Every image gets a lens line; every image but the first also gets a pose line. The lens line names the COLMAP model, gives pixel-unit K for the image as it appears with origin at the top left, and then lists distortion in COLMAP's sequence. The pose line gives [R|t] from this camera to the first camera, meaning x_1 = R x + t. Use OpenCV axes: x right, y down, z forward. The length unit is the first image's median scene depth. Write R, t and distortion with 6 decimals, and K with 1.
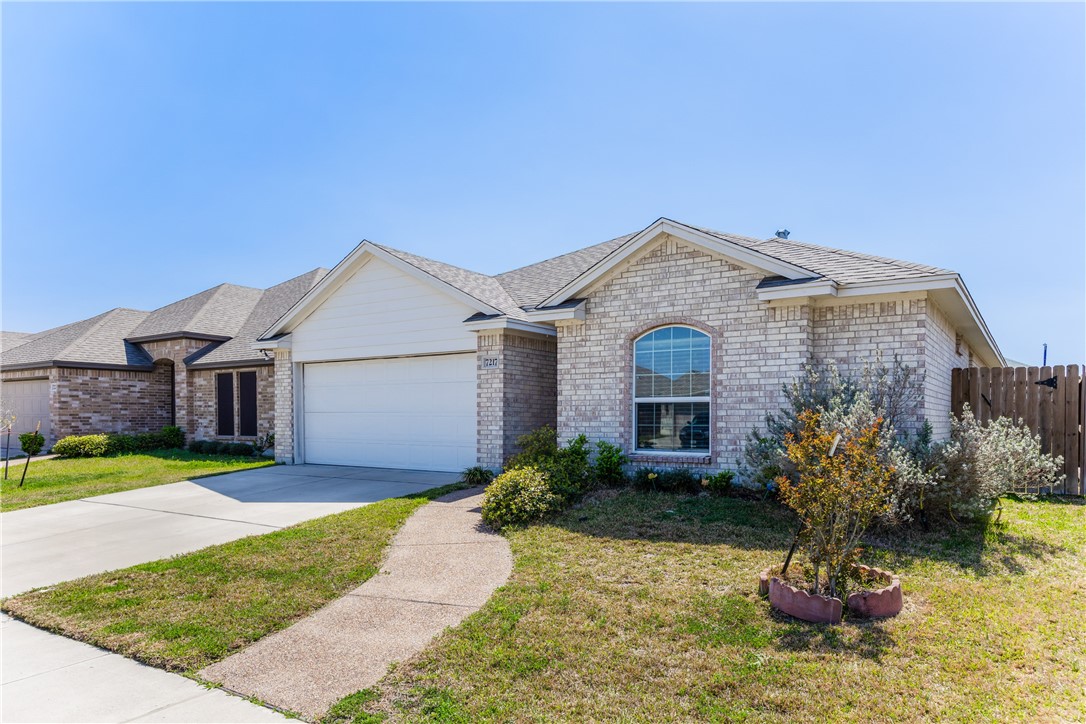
lens RADIAL K [[740.1, 0, 536.8], [0, 740.1, 400.3], [0, 0, 1]] dist [0.024316, -0.000877]
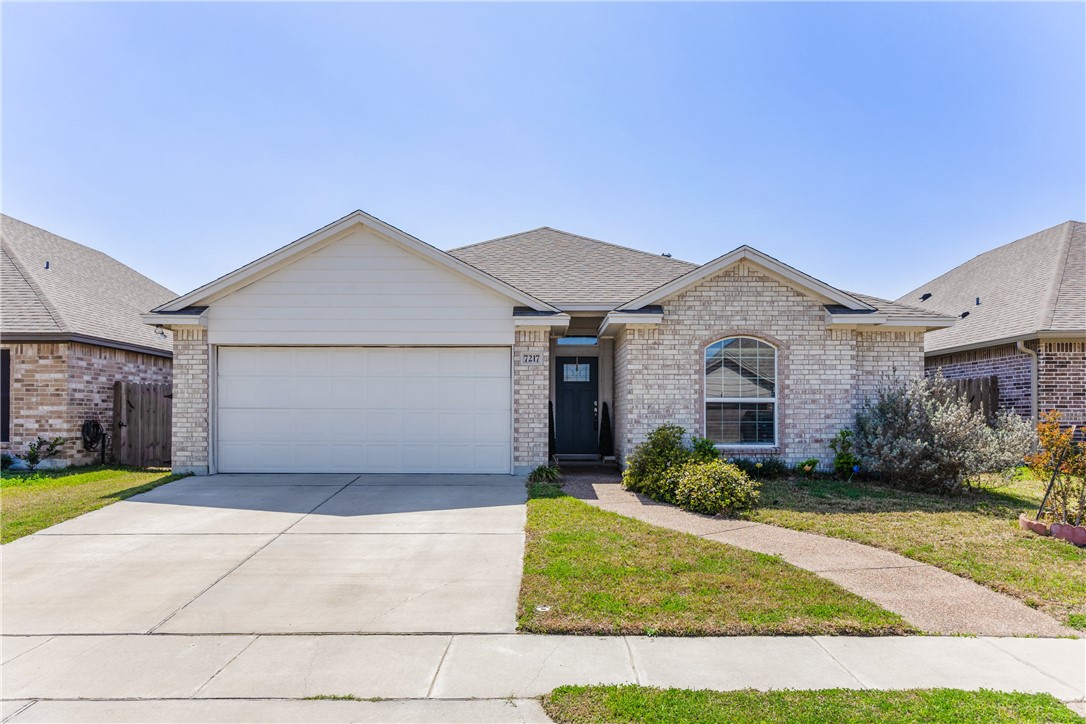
lens RADIAL K [[801.9, 0, 543.7], [0, 801.9, 365.0], [0, 0, 1]] dist [0.011699, -0.000363]
pose [[0.811131, 0.040957, 0.583429, -0.808381], [-0.015332, 0.998691, -0.048792, 0.010563], [-0.584664, 0.030632, 0.810697, 0.155815]]
